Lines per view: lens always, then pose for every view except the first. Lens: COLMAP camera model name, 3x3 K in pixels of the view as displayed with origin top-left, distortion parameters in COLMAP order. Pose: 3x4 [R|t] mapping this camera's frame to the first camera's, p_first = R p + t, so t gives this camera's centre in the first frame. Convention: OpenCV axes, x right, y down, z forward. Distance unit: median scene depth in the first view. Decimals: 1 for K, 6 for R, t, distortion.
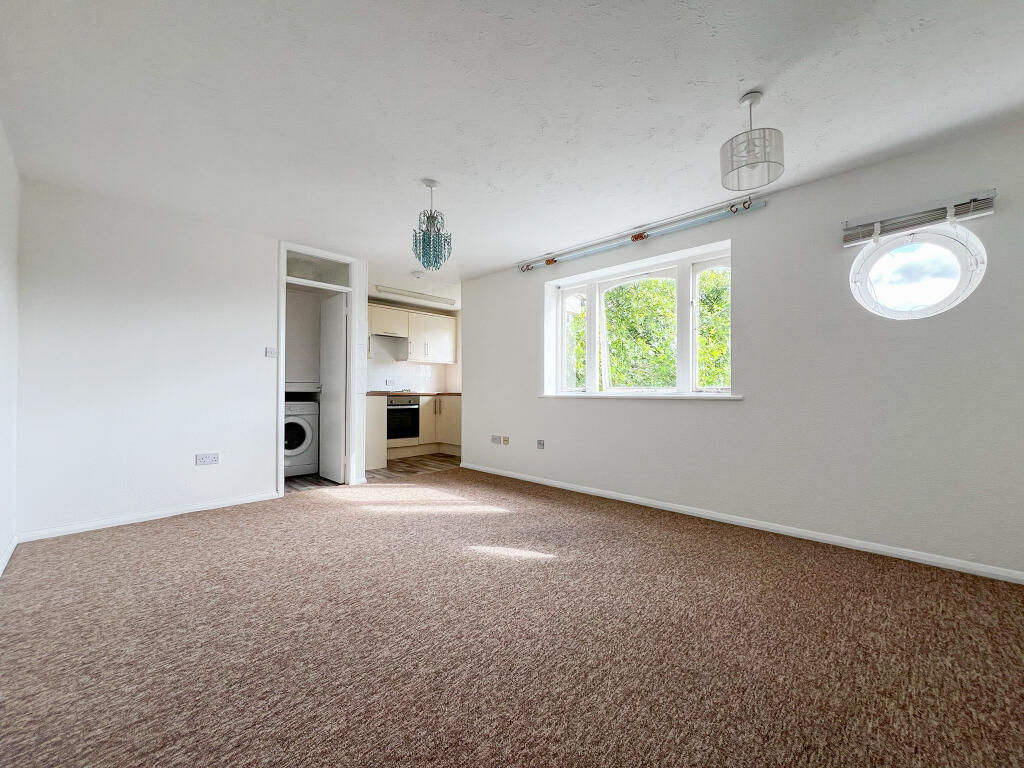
lens RADIAL K [[408.8, 0, 517.2], [0, 408.8, 384.9], [0, 0, 1]] dist [-0.003926, -0.000684]
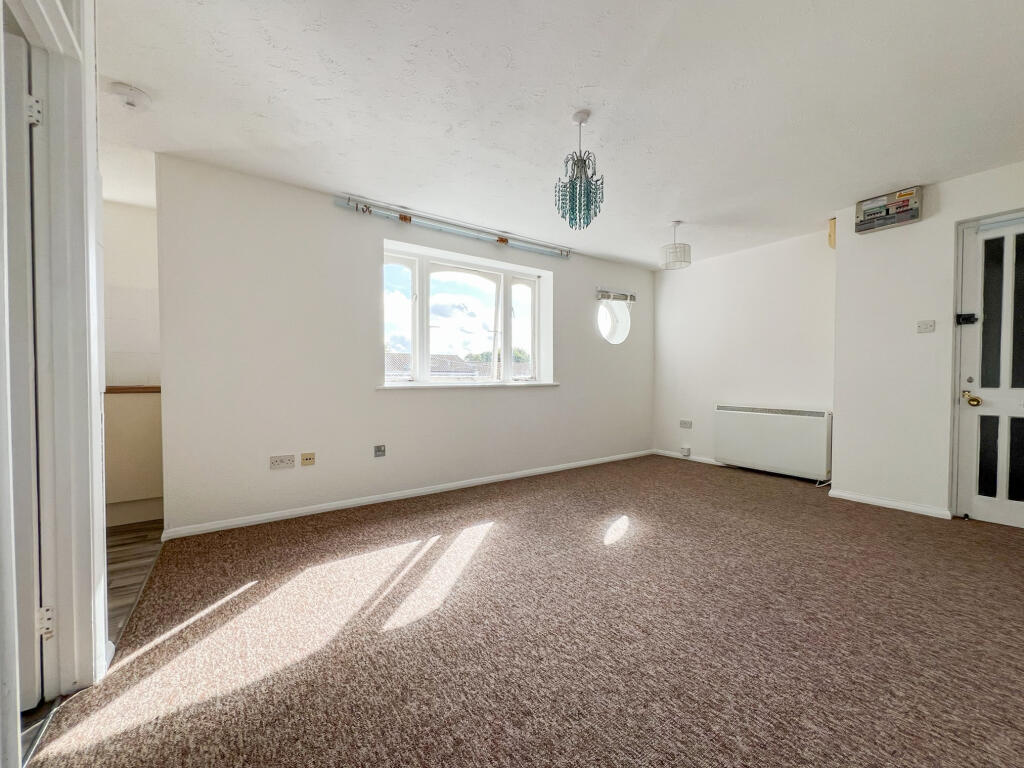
lens RADIAL K [[408.8, 0, 515.2], [0, 408.8, 386.0], [0, 0, 1]] dist [-0.003926, -0.000684]
pose [[0.189904, -0.019089, 0.981617, -0.807232], [-0.009772, 0.999725, 0.021332, 0.007248], [-0.981754, -0.013643, 0.189666, 0.769321]]
